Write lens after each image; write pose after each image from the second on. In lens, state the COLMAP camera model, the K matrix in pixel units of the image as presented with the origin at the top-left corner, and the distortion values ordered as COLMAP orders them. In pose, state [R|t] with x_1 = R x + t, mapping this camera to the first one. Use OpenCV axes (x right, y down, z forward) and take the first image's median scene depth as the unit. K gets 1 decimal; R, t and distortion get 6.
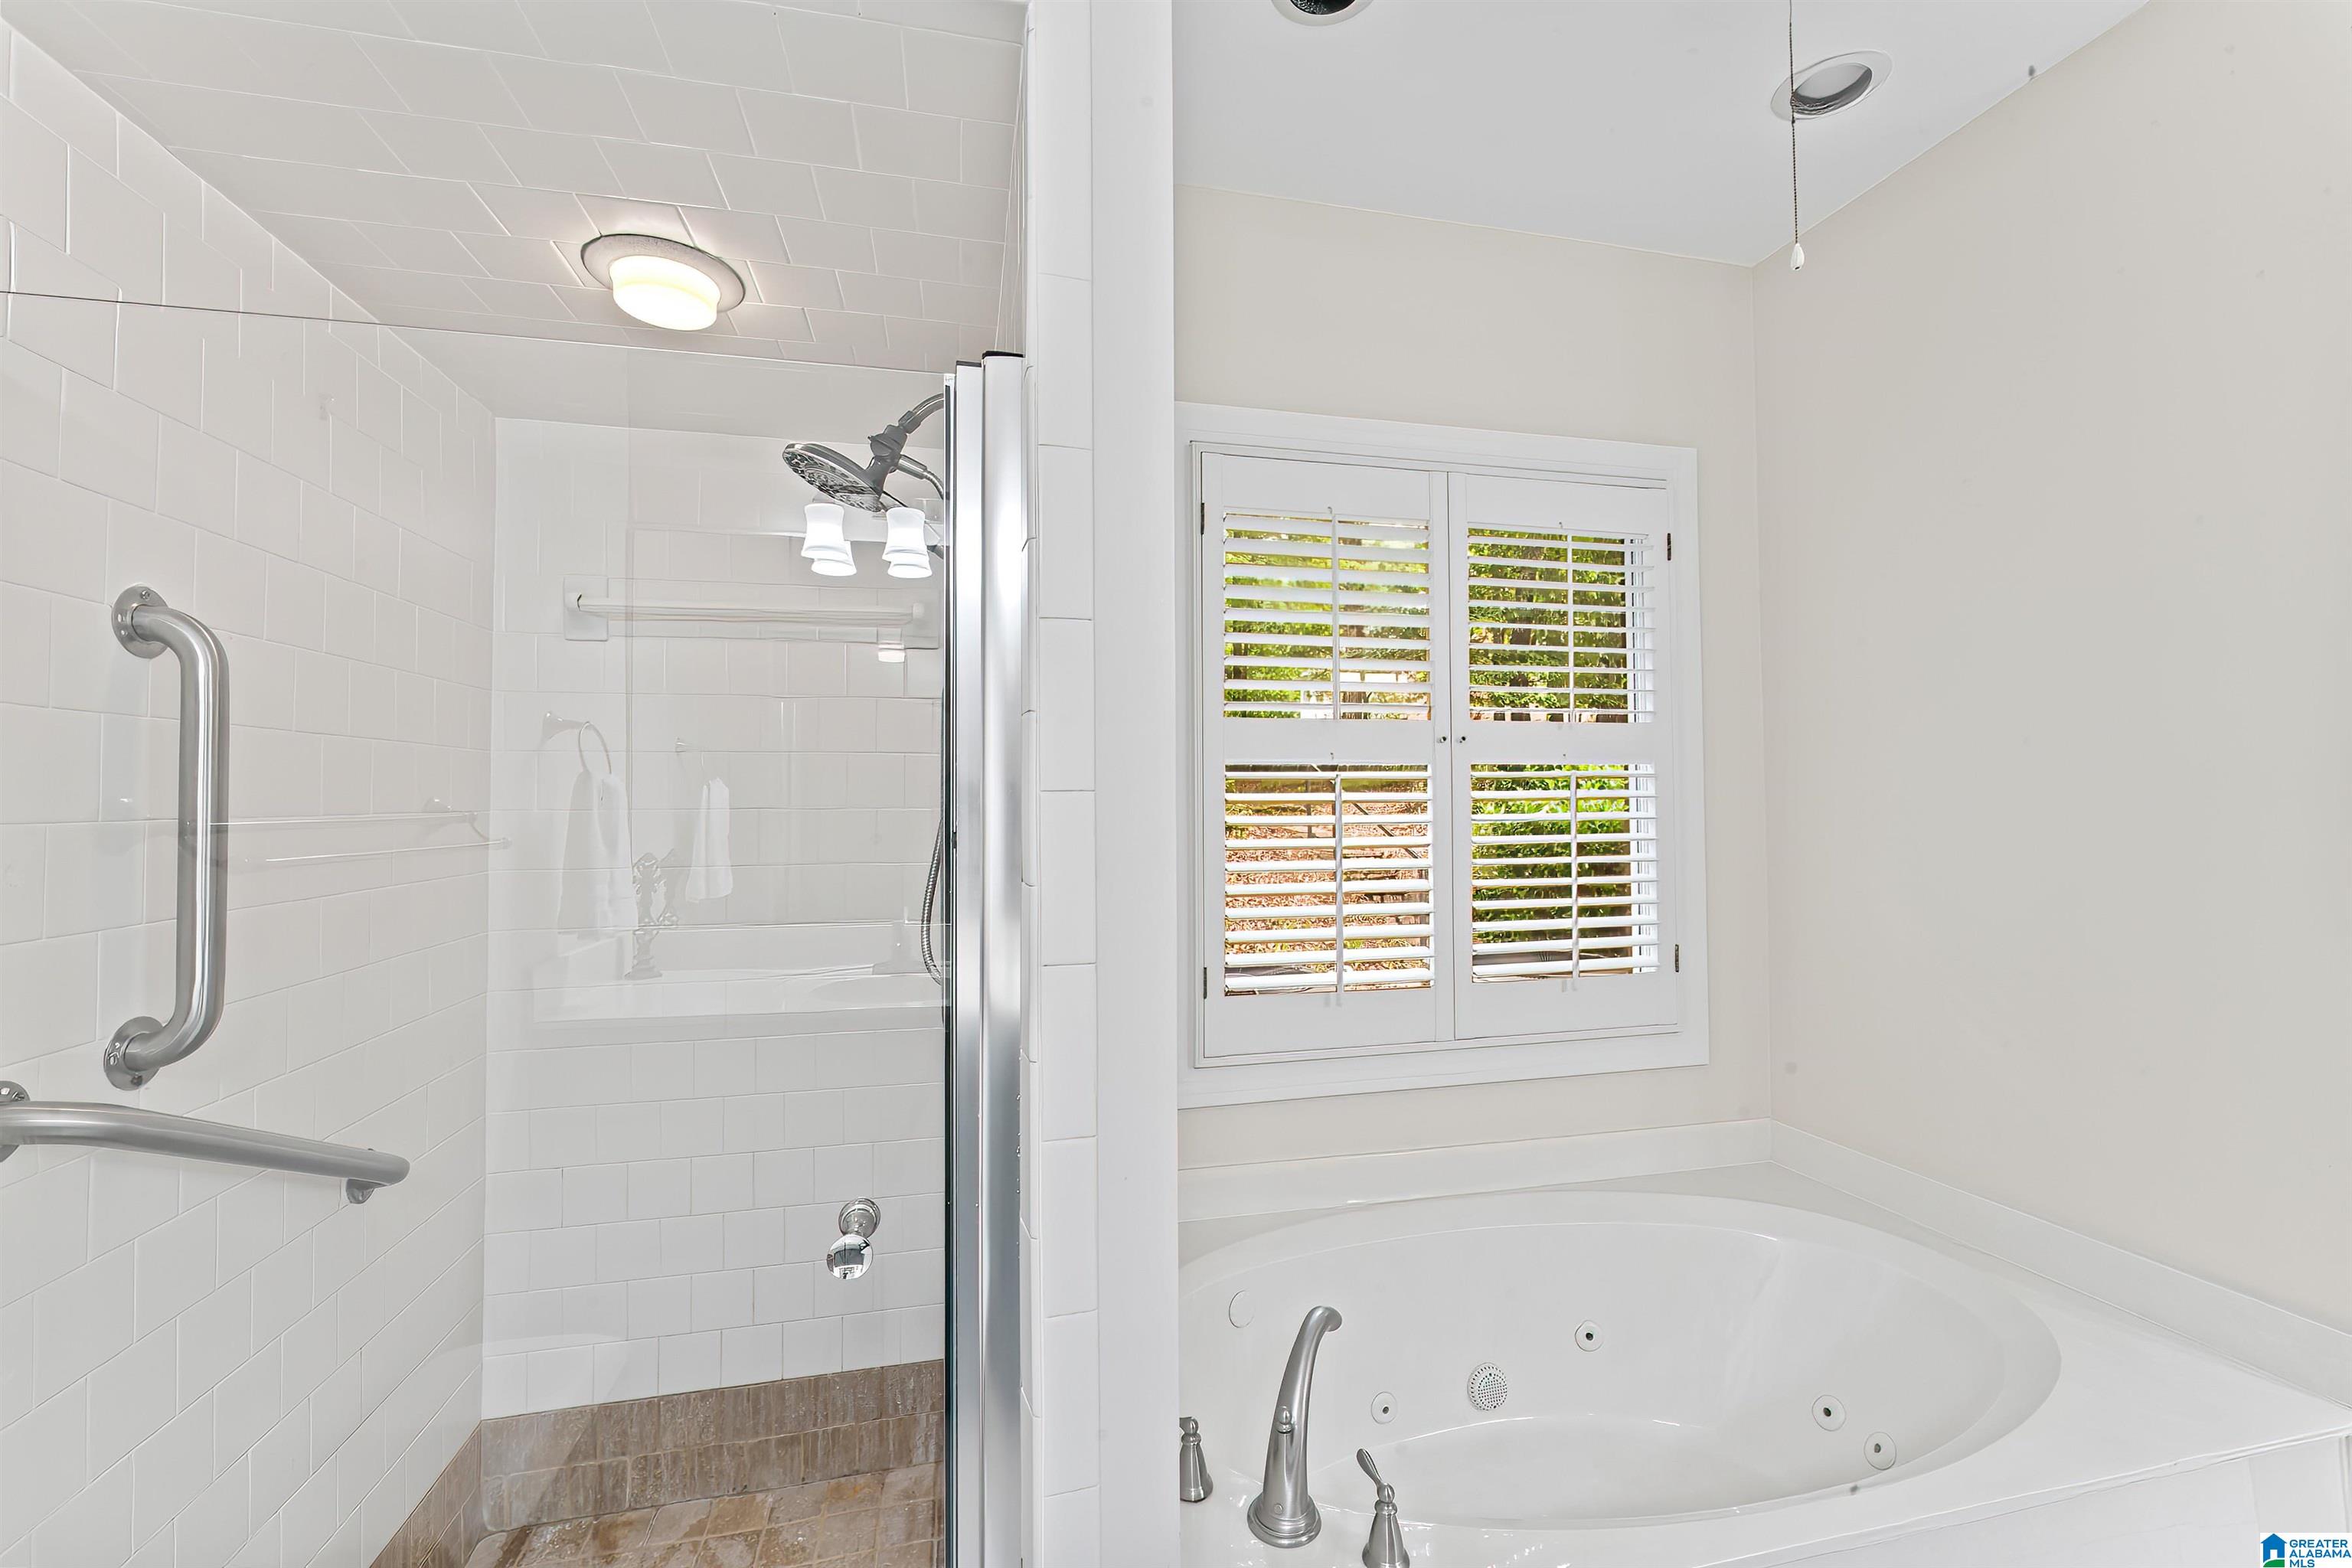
lens RADIAL K [[947.7, 0, 1180.4], [0, 947.7, 784.9], [0, 0, 1]] dist [-0.000828, -0.000546]
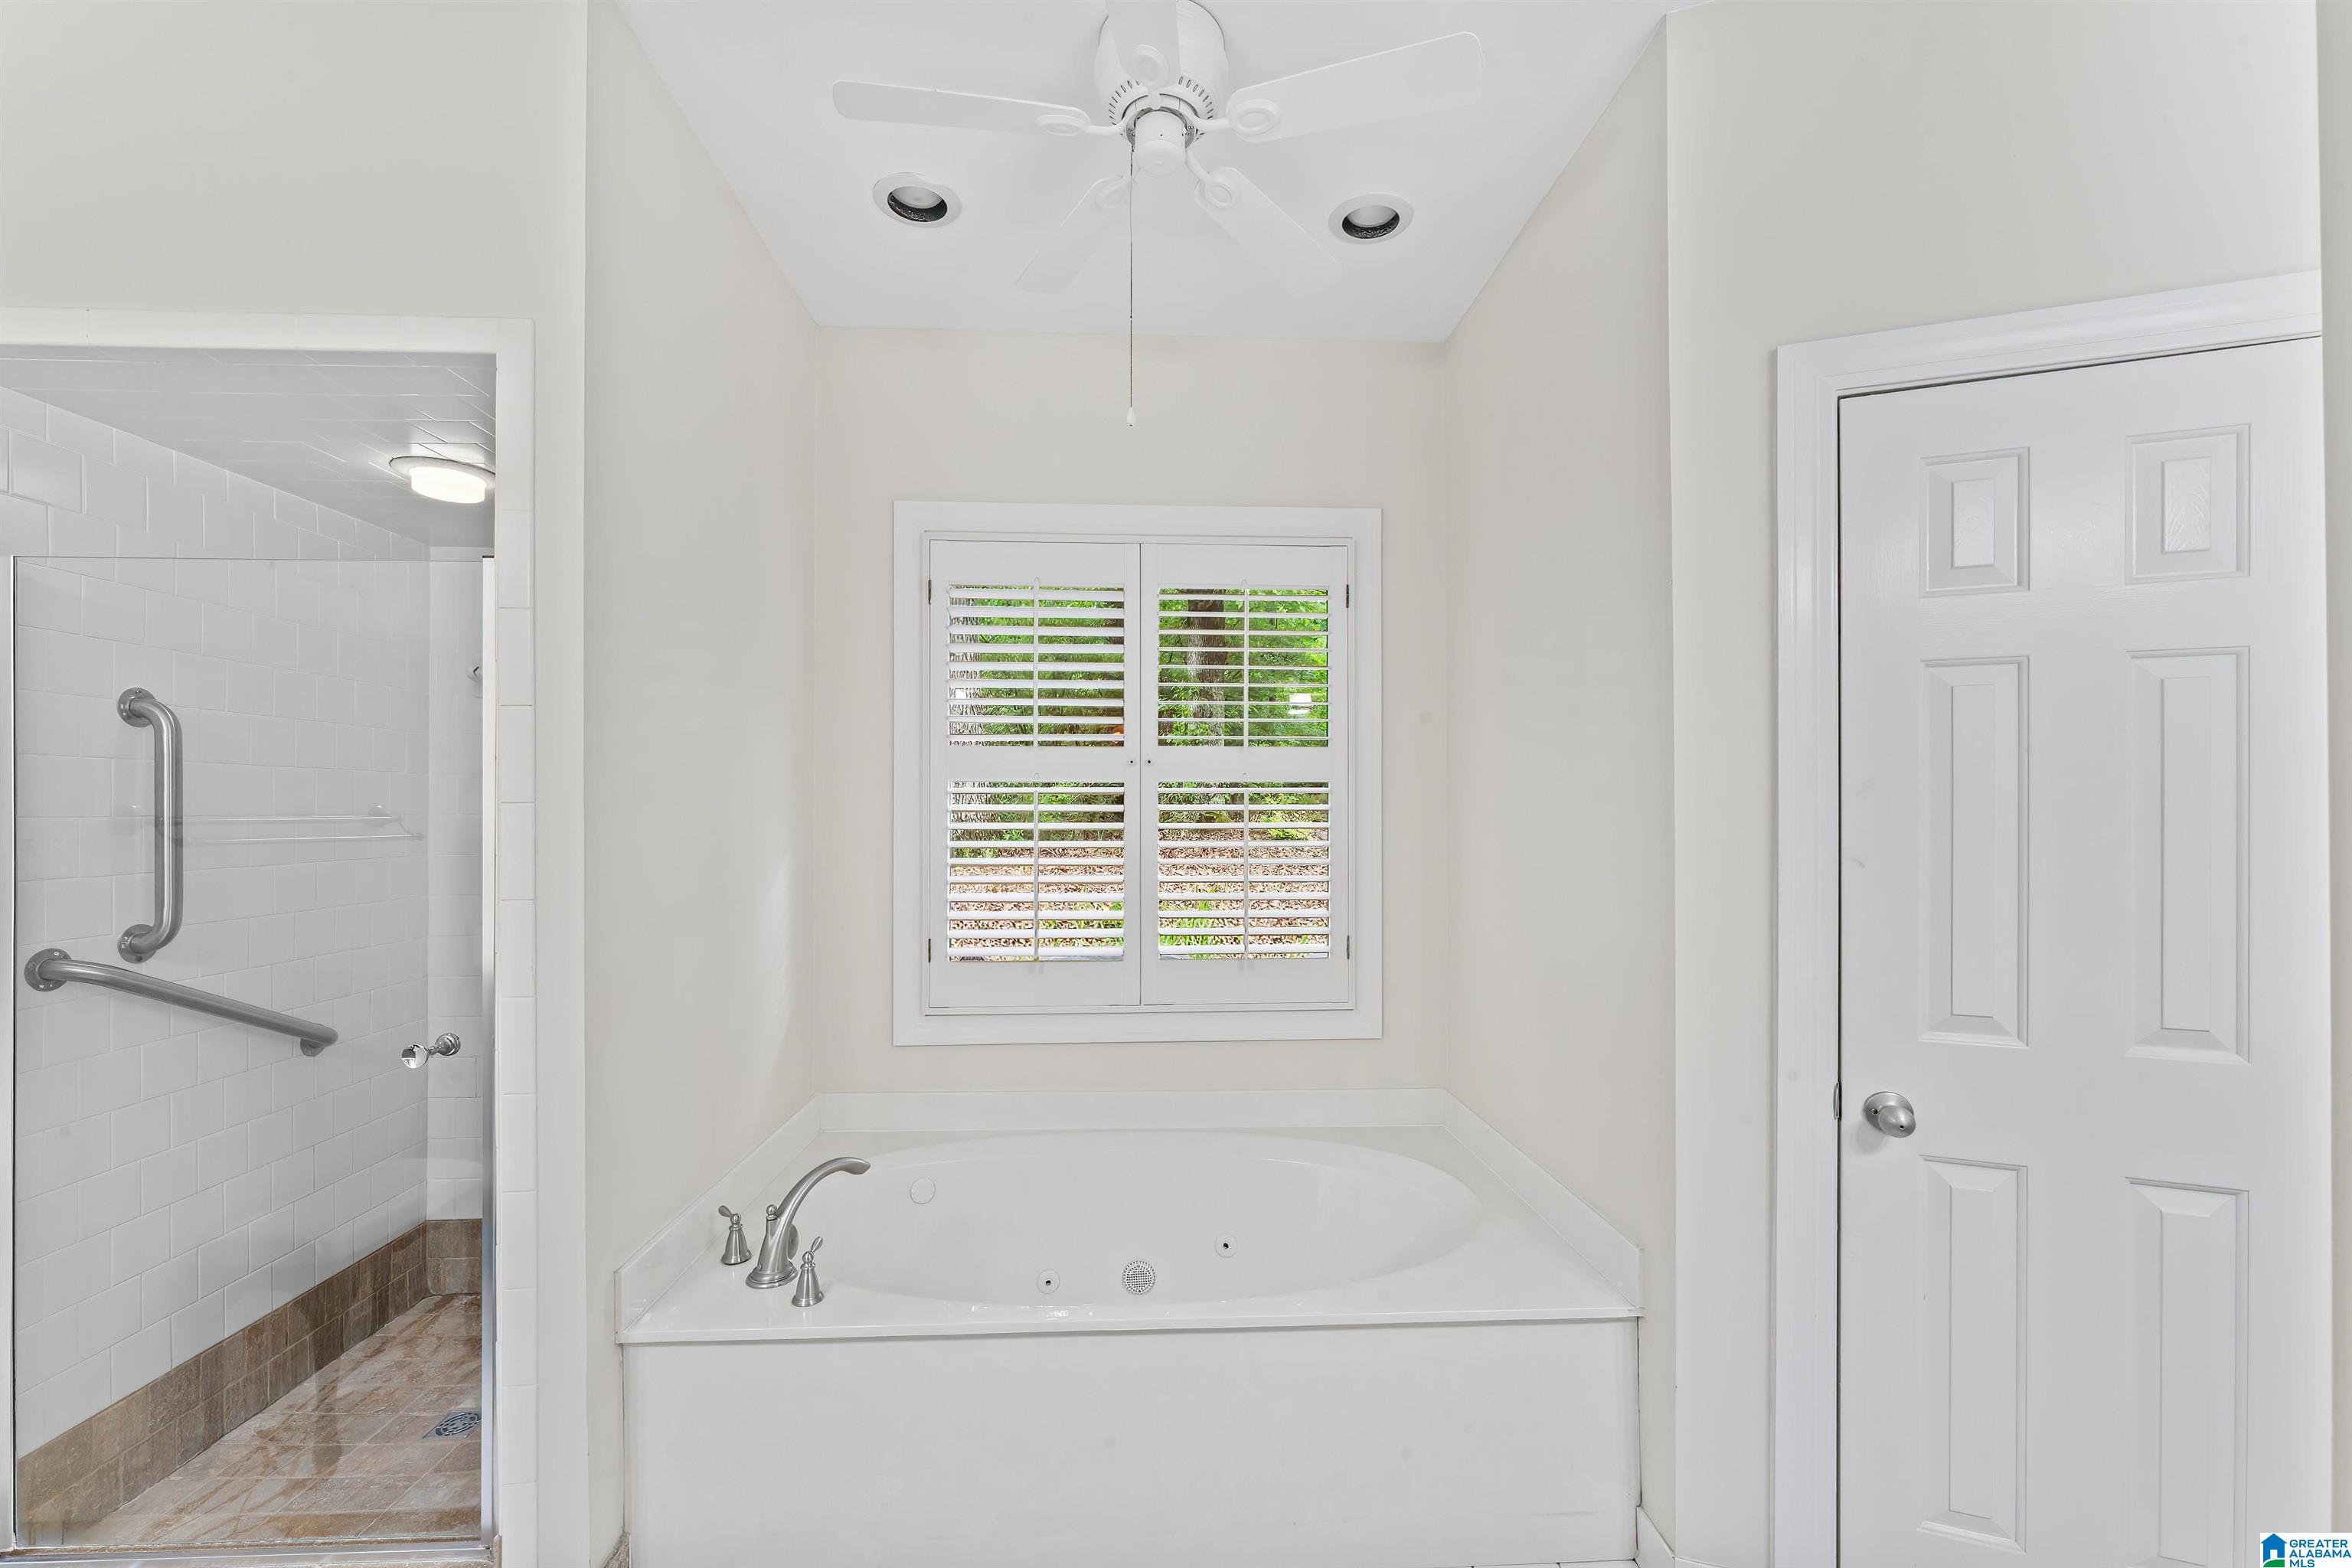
lens RADIAL K [[953.9, 0, 1179.1], [0, 953.9, 815.9], [0, 0, 1]] dist [-0.002892, -0.000139]
pose [[0.984435, 0.005462, -0.175664, 1.057765], [-0.001926, 0.999792, 0.020293, -0.005180], [0.175738, -0.019639, 0.984241, -0.399881]]
